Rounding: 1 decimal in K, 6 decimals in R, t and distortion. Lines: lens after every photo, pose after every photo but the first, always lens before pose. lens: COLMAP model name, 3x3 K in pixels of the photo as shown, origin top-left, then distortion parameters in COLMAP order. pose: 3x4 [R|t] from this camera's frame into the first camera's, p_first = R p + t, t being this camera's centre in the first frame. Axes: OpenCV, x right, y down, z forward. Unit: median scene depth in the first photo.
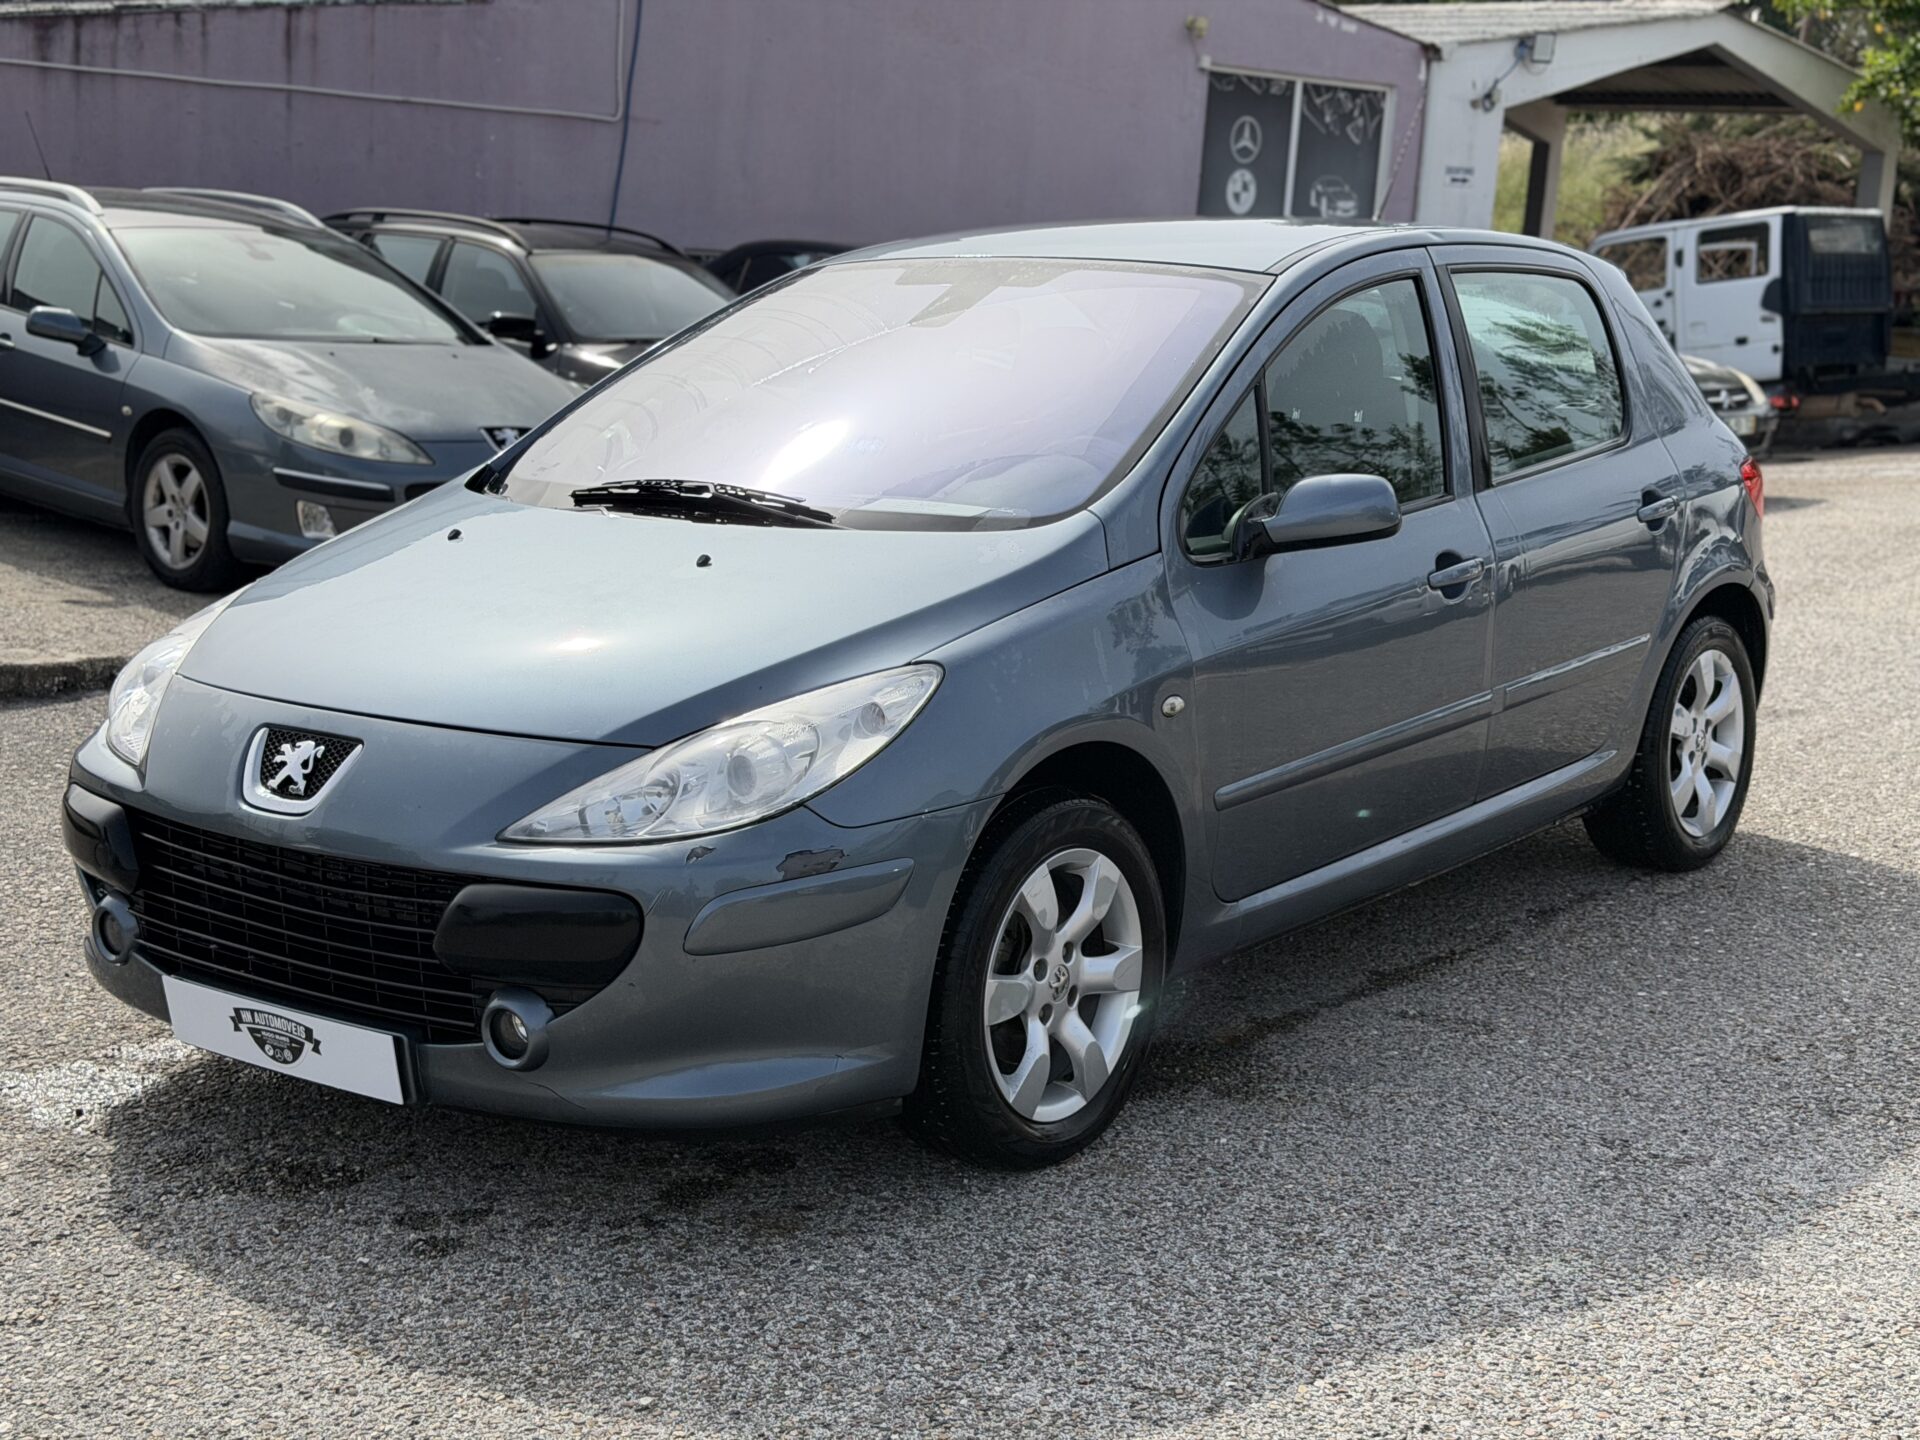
lens RADIAL K [[2667.5, 0, 957.1], [0, 2667.5, 718.5], [0, 0, 1]] dist [0.119366, 0.000000]
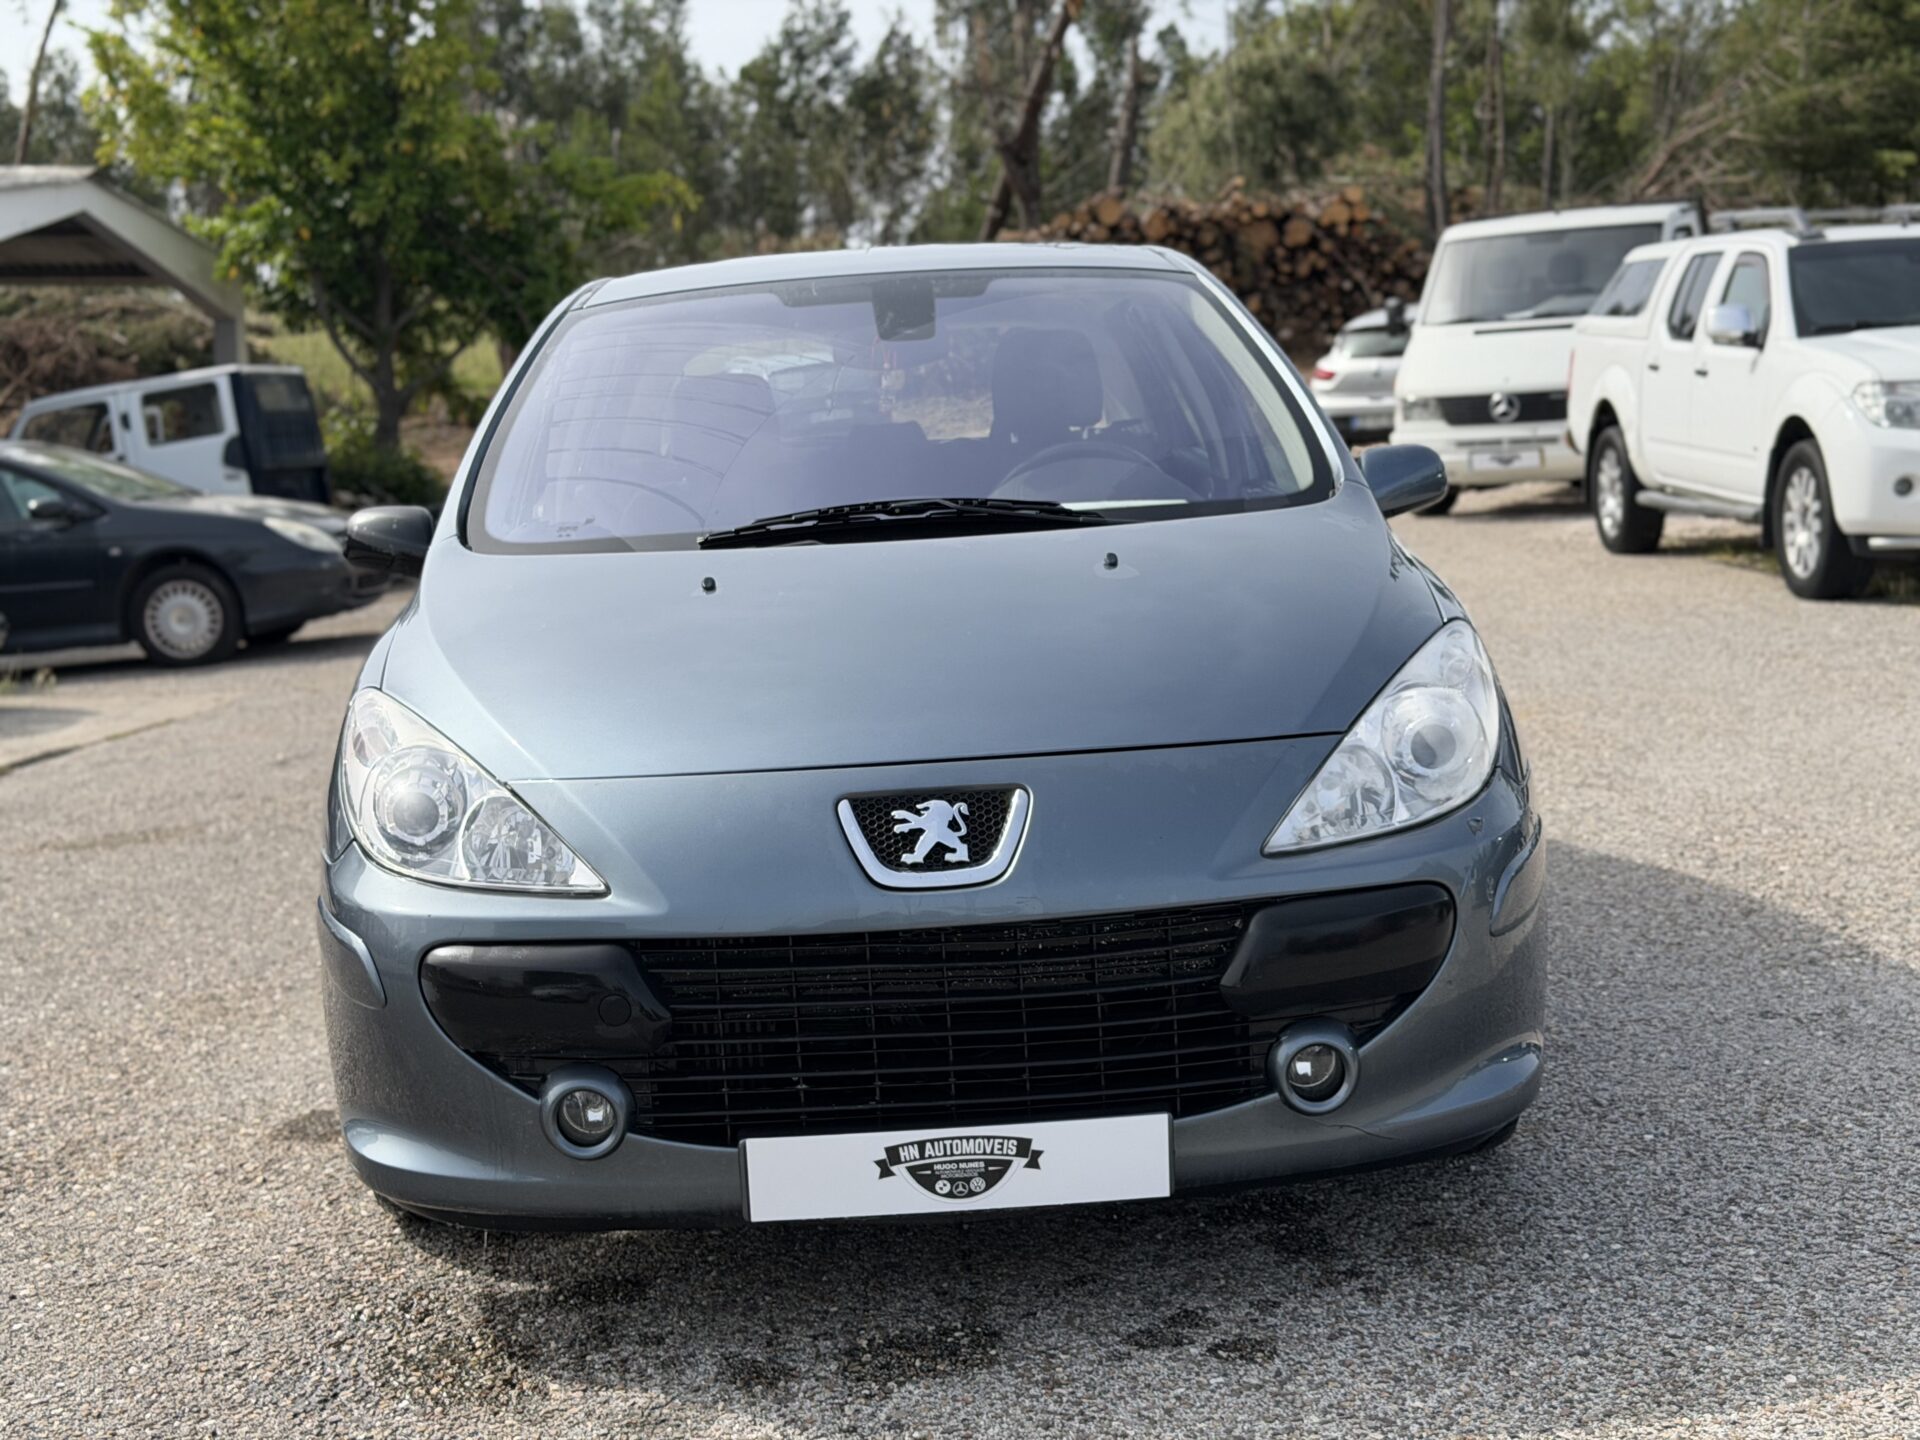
lens RADIAL K [[2667.5, 0, 959.2], [0, 2667.5, 724.5], [0, 0, 1]] dist [0.119366, 0.000000]
pose [[0.784739, -0.133172, 0.605351, -0.714948], [0.173708, 0.984760, -0.008547, -0.006051], [-0.594988, 0.111861, 0.795913, 0.338225]]
